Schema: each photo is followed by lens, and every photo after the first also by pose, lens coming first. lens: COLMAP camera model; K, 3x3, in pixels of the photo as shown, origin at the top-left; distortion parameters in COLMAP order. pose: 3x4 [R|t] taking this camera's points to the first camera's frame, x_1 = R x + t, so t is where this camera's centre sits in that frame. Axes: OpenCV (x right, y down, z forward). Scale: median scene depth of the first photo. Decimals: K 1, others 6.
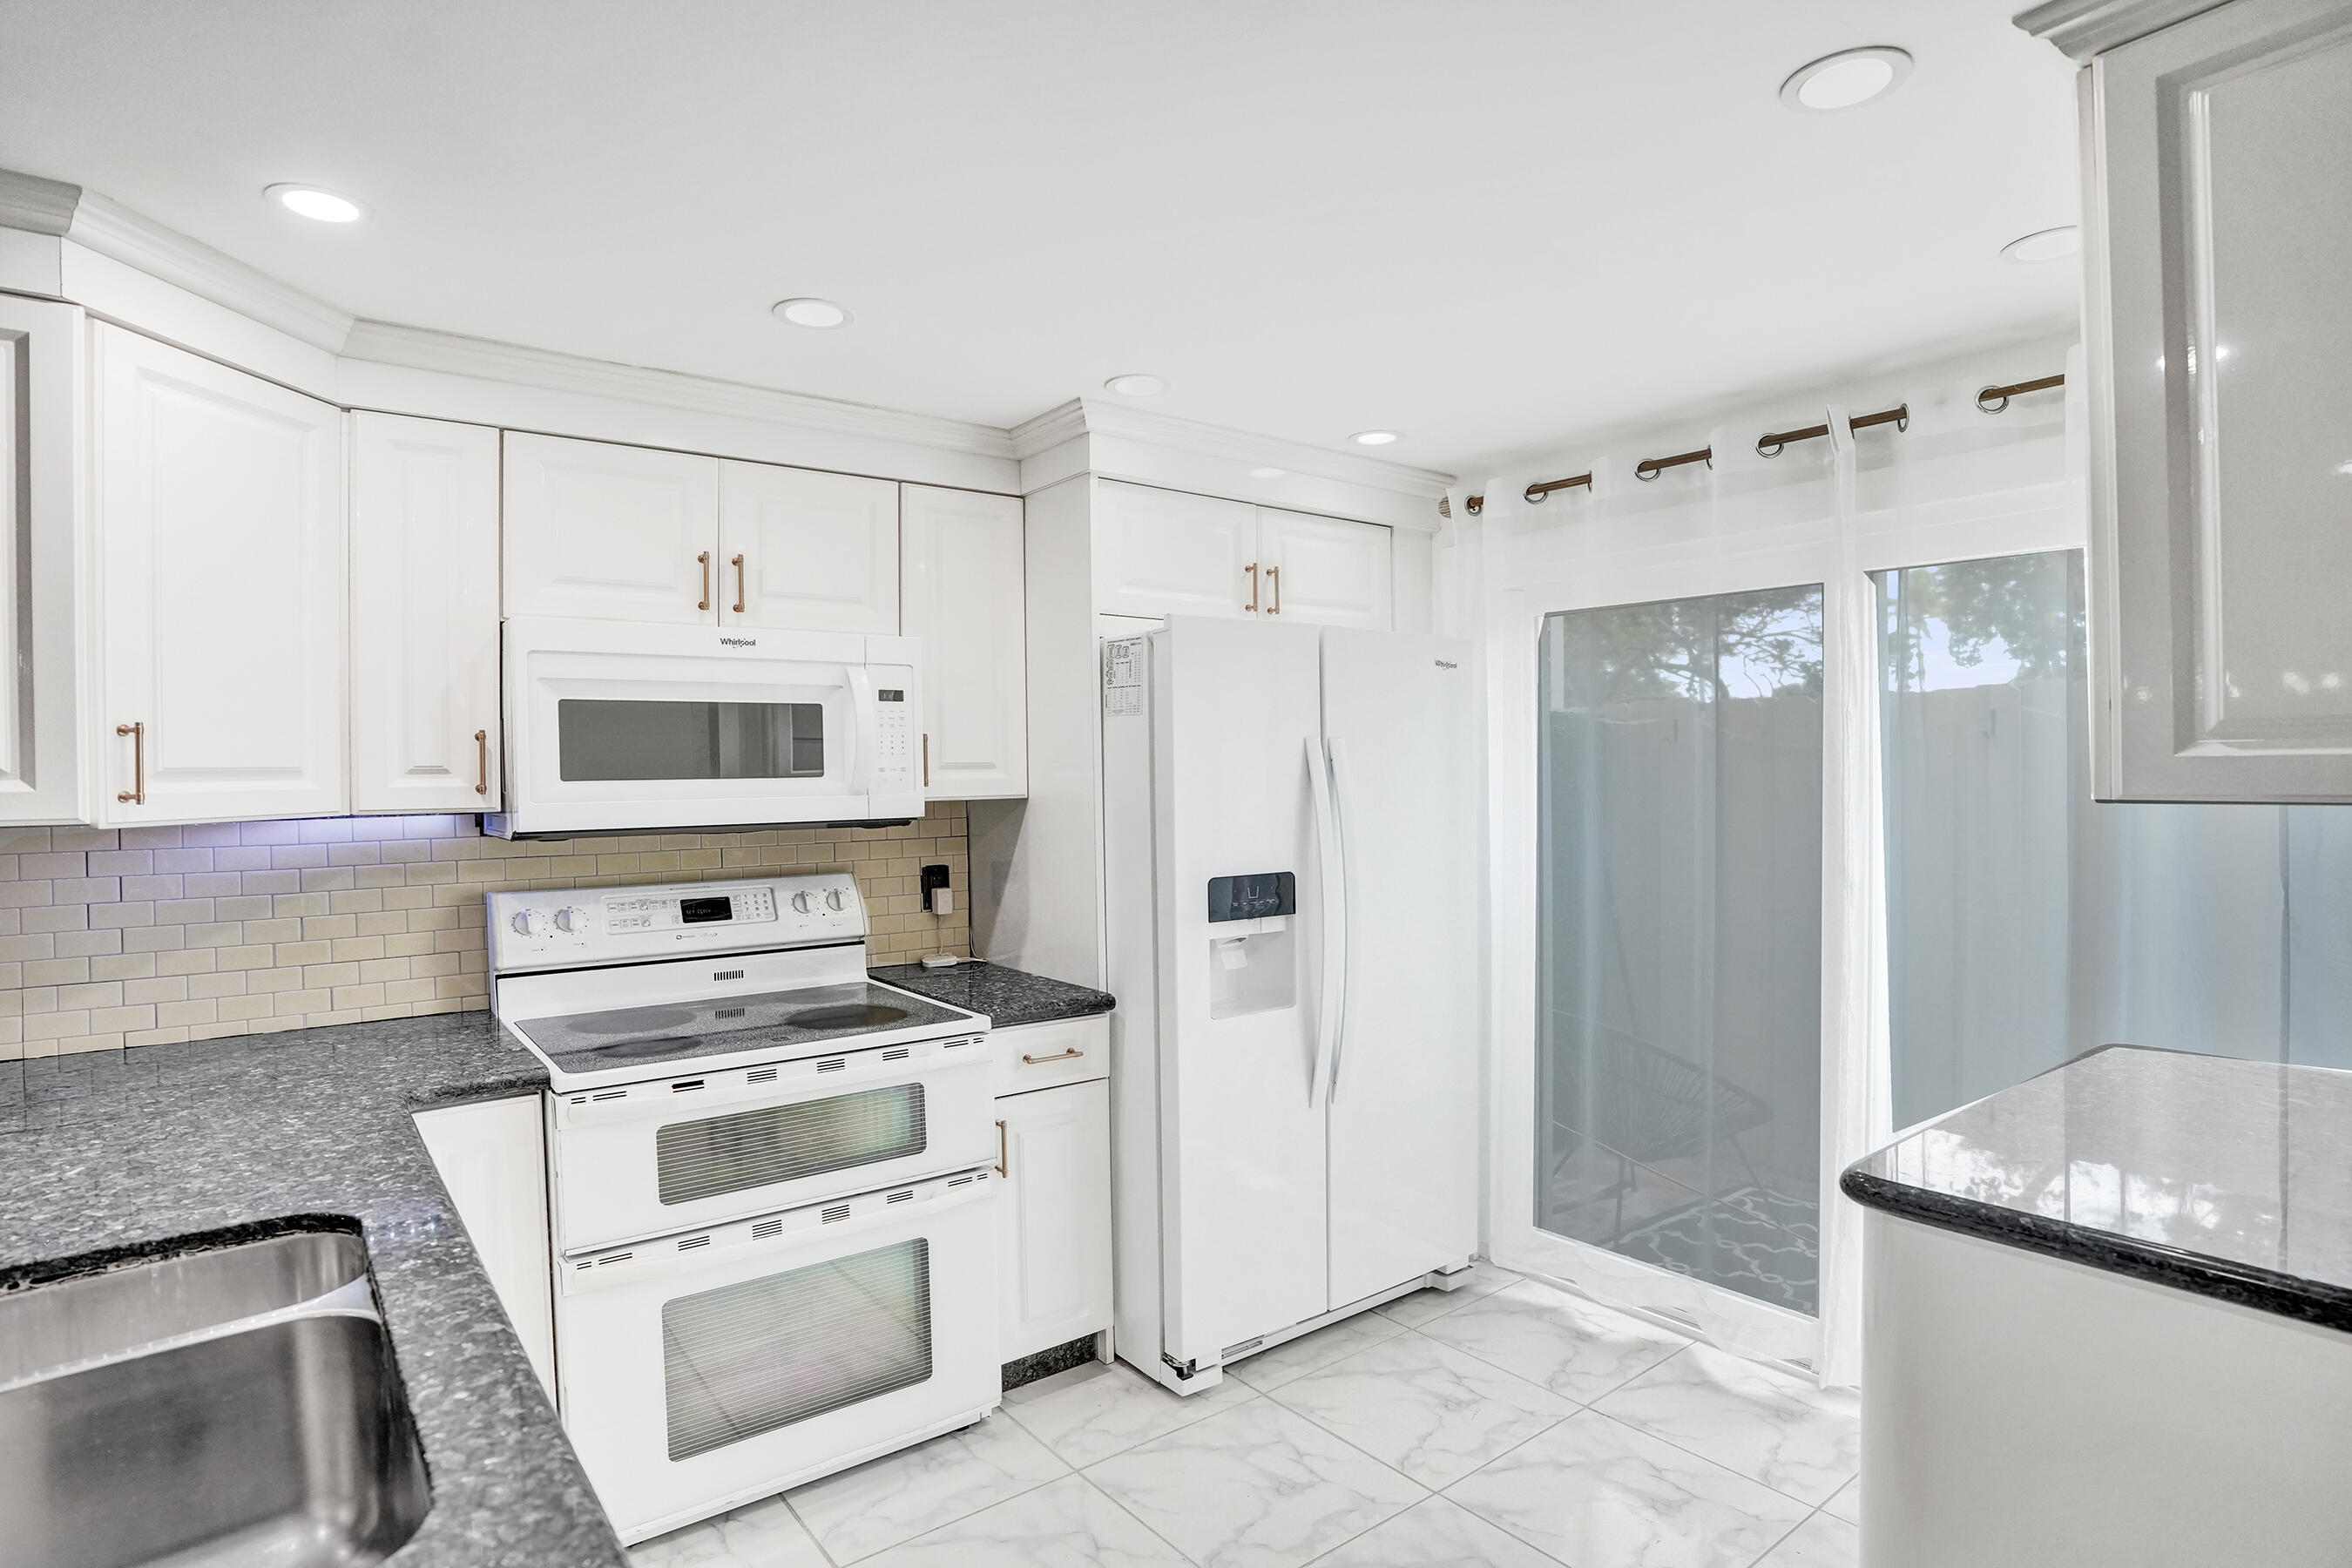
lens RADIAL K [[1219.6, 0, 1170.2], [0, 1219.6, 783.9], [0, 0, 1]] dist [-0.068051, 0.027905]
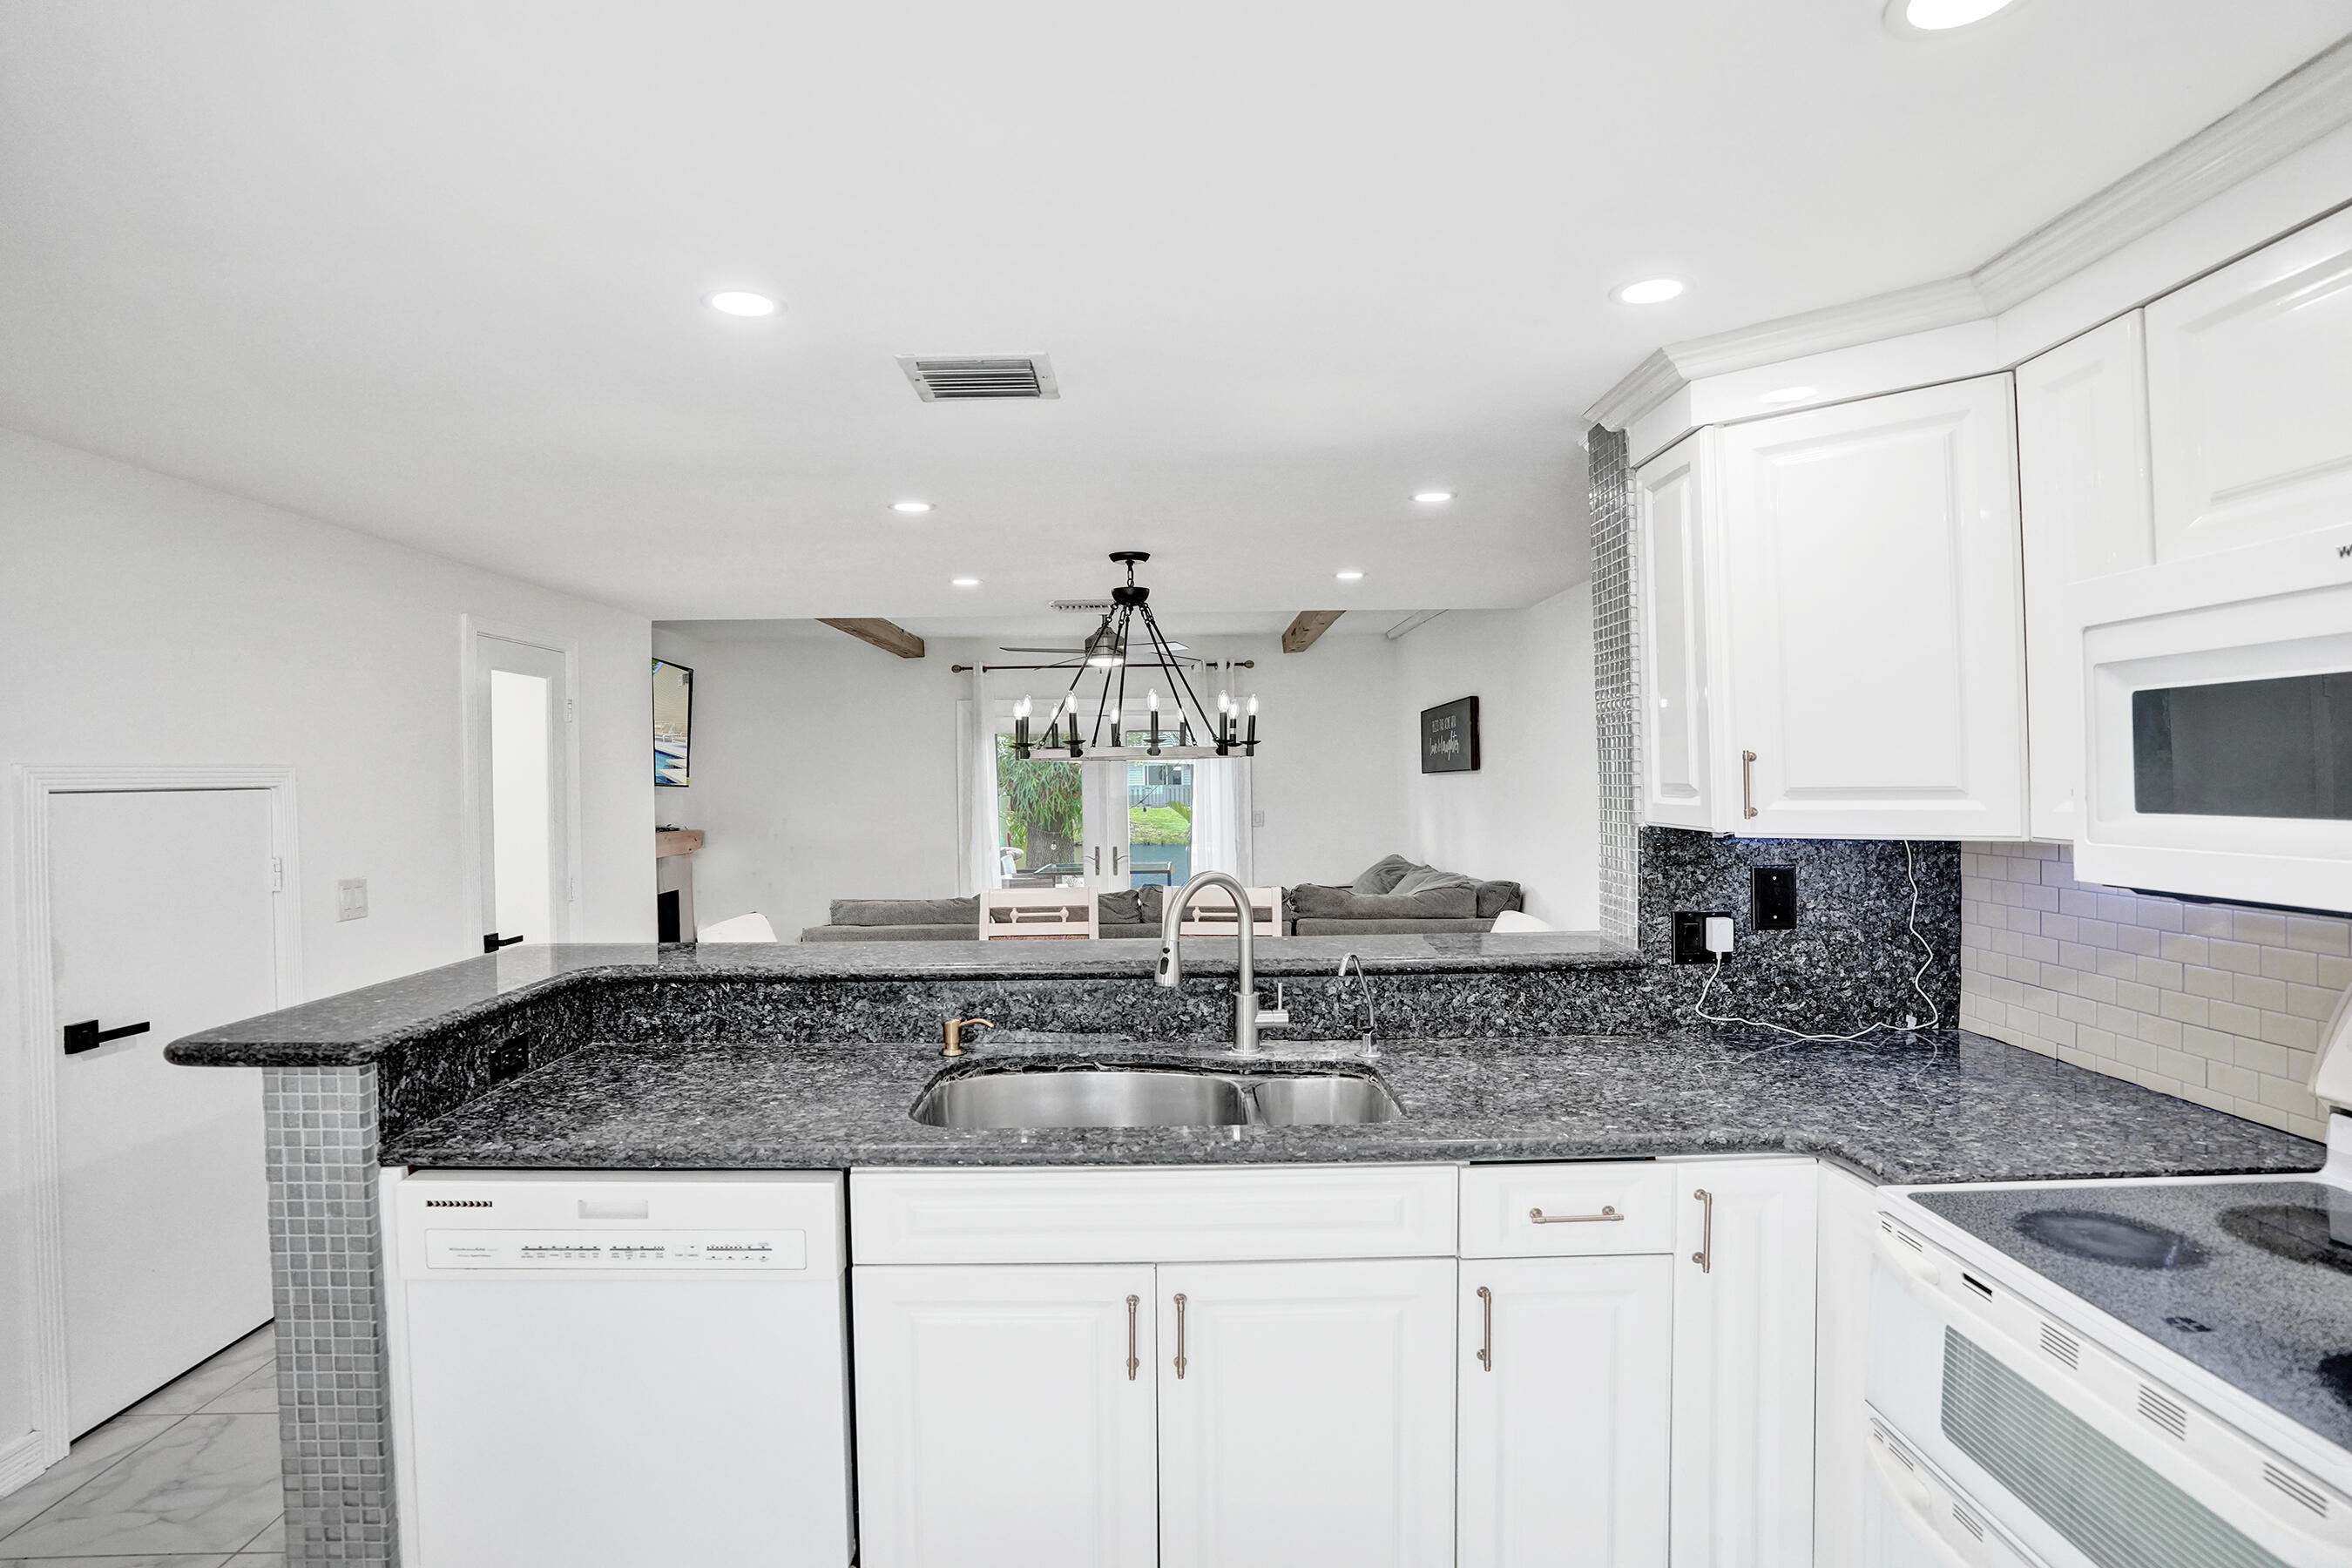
lens RADIAL K [[1219.6, 0, 1170.2], [0, 1219.6, 783.9], [0, 0, 1]] dist [-0.068051, 0.027905]
pose [[-0.606300, 0.026957, -0.794779, 0.302777], [0.013037, 0.999628, 0.023960, -0.036320], [0.795129, 0.004166, -0.606426, 0.852554]]
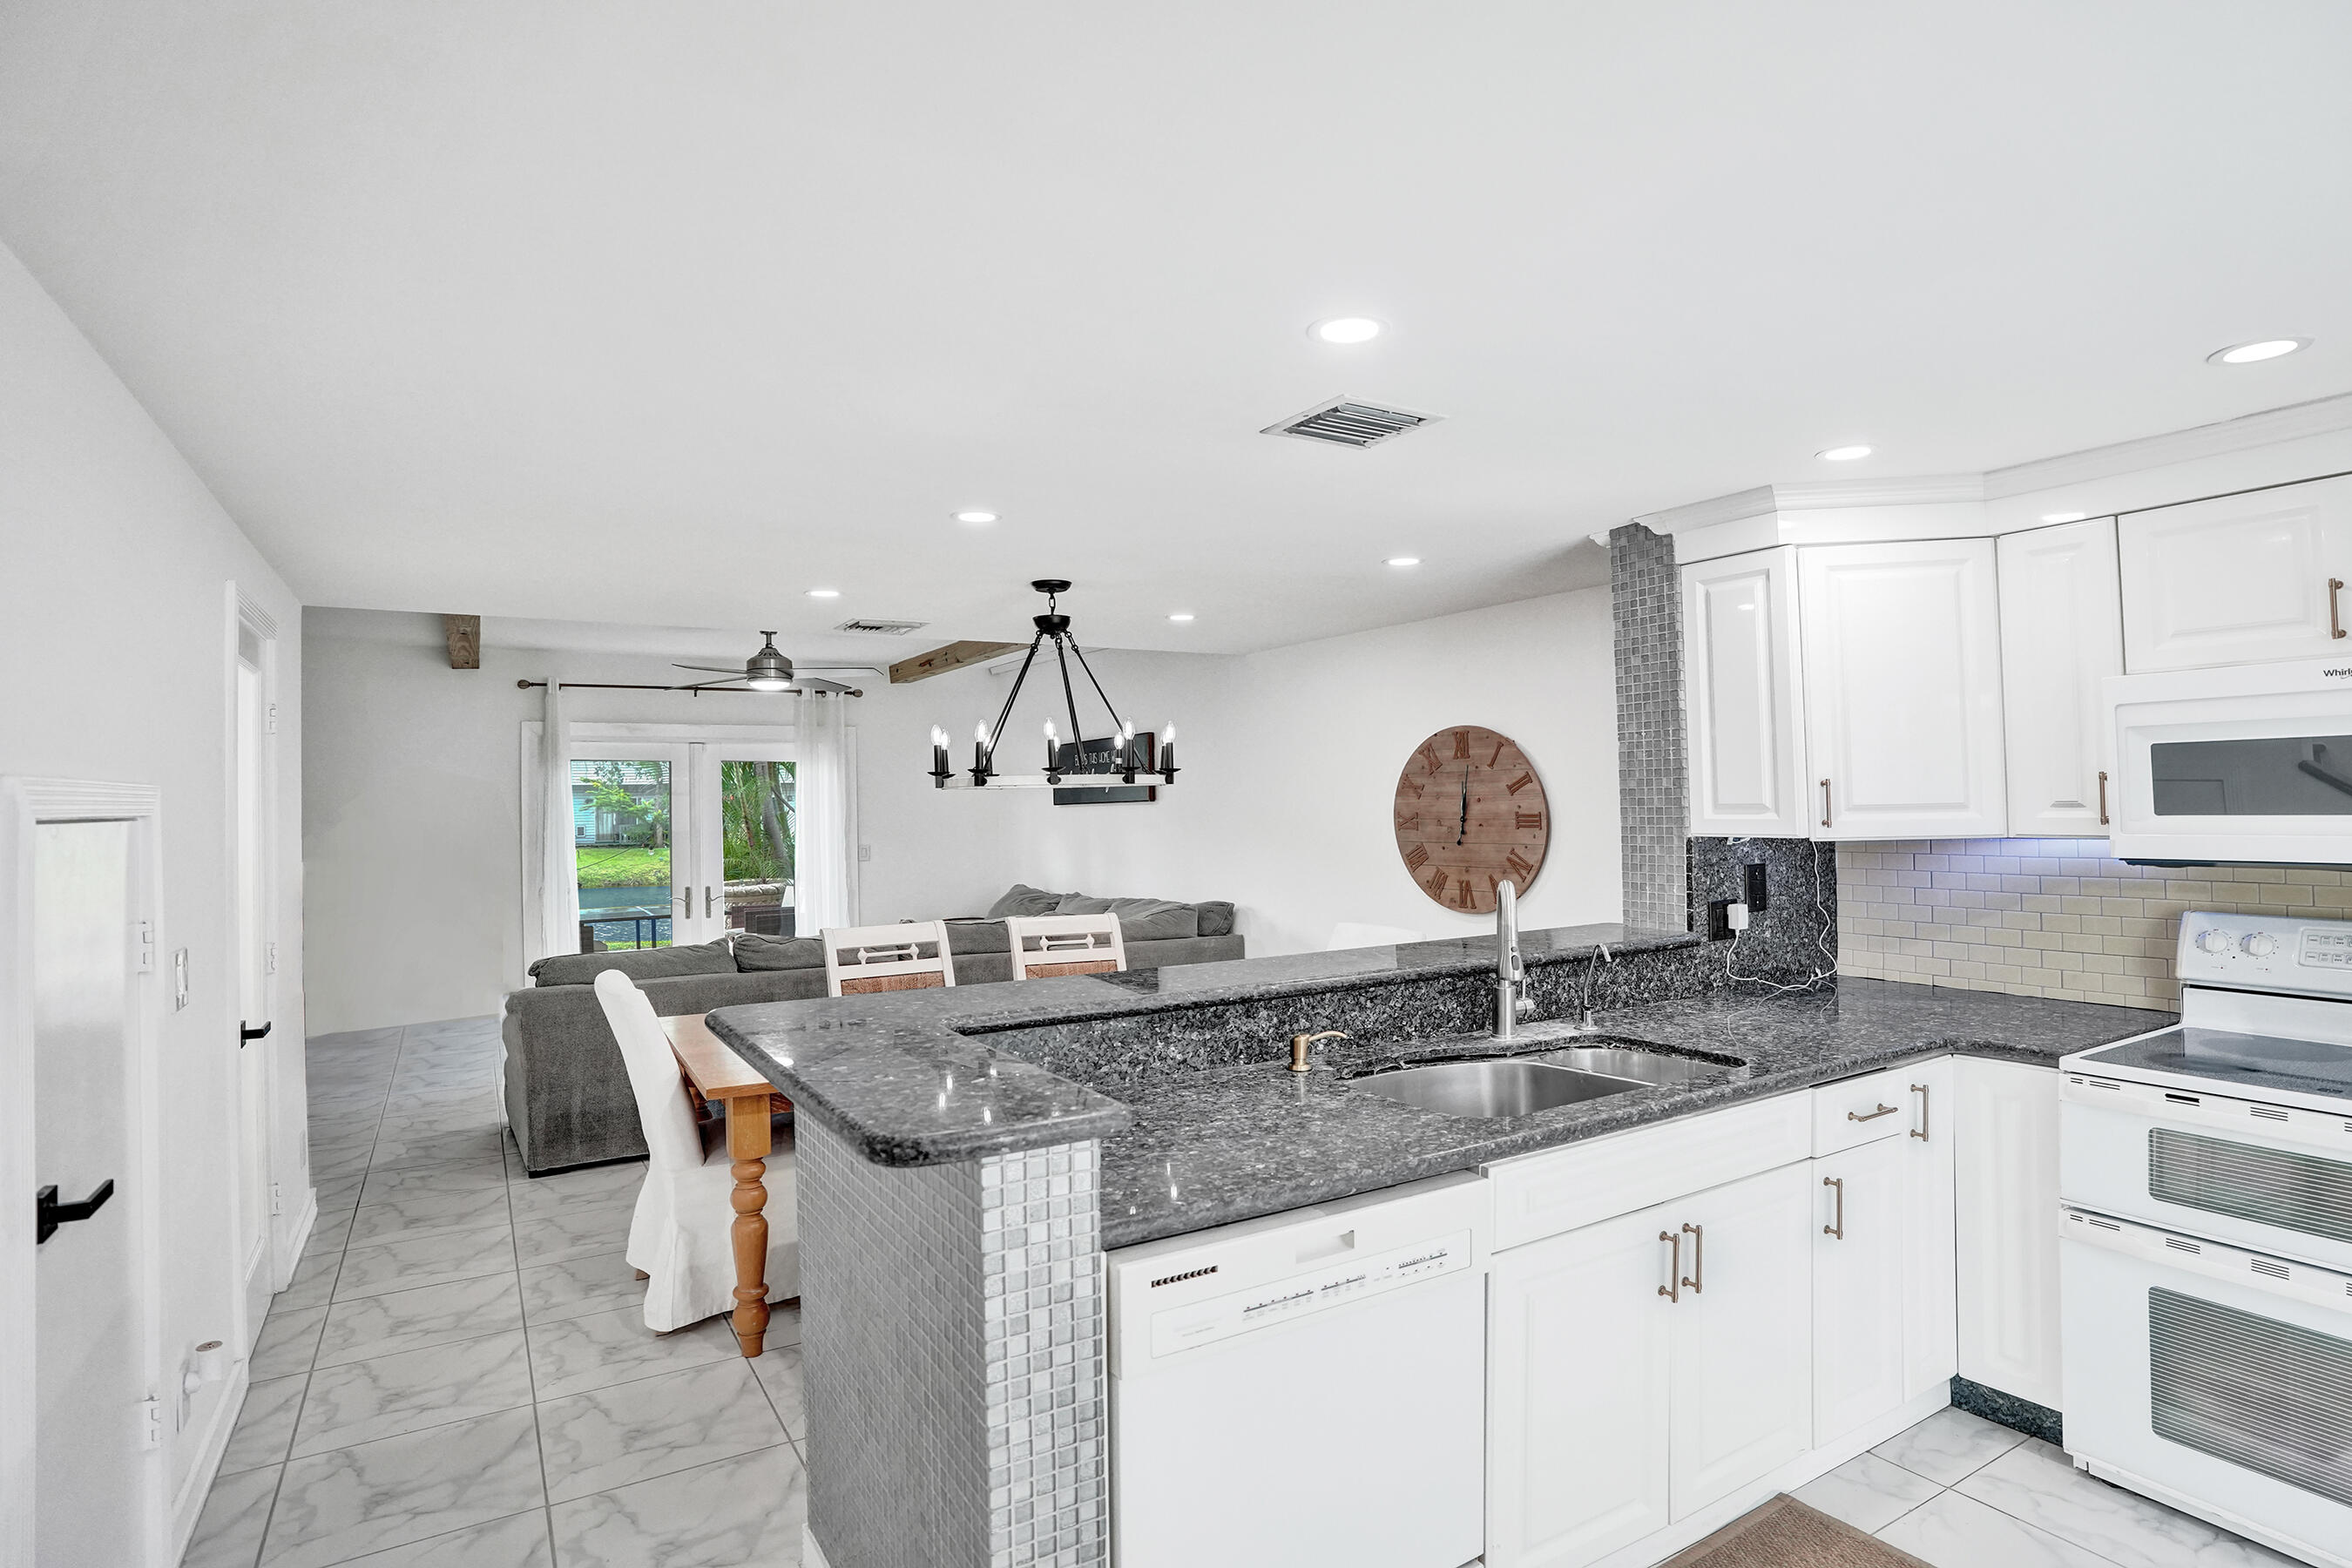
lens RADIAL K [[1221.7, 0, 1172.2], [0, 1221.7, 769.0], [0, 0, 1]] dist [-0.072113, 0.028471]
pose [[-0.118349, -0.012225, -0.992897, 0.627396], [0.006842, 0.999890, -0.013126, -0.032939], [0.992949, -0.008347, -0.118252, 0.180802]]
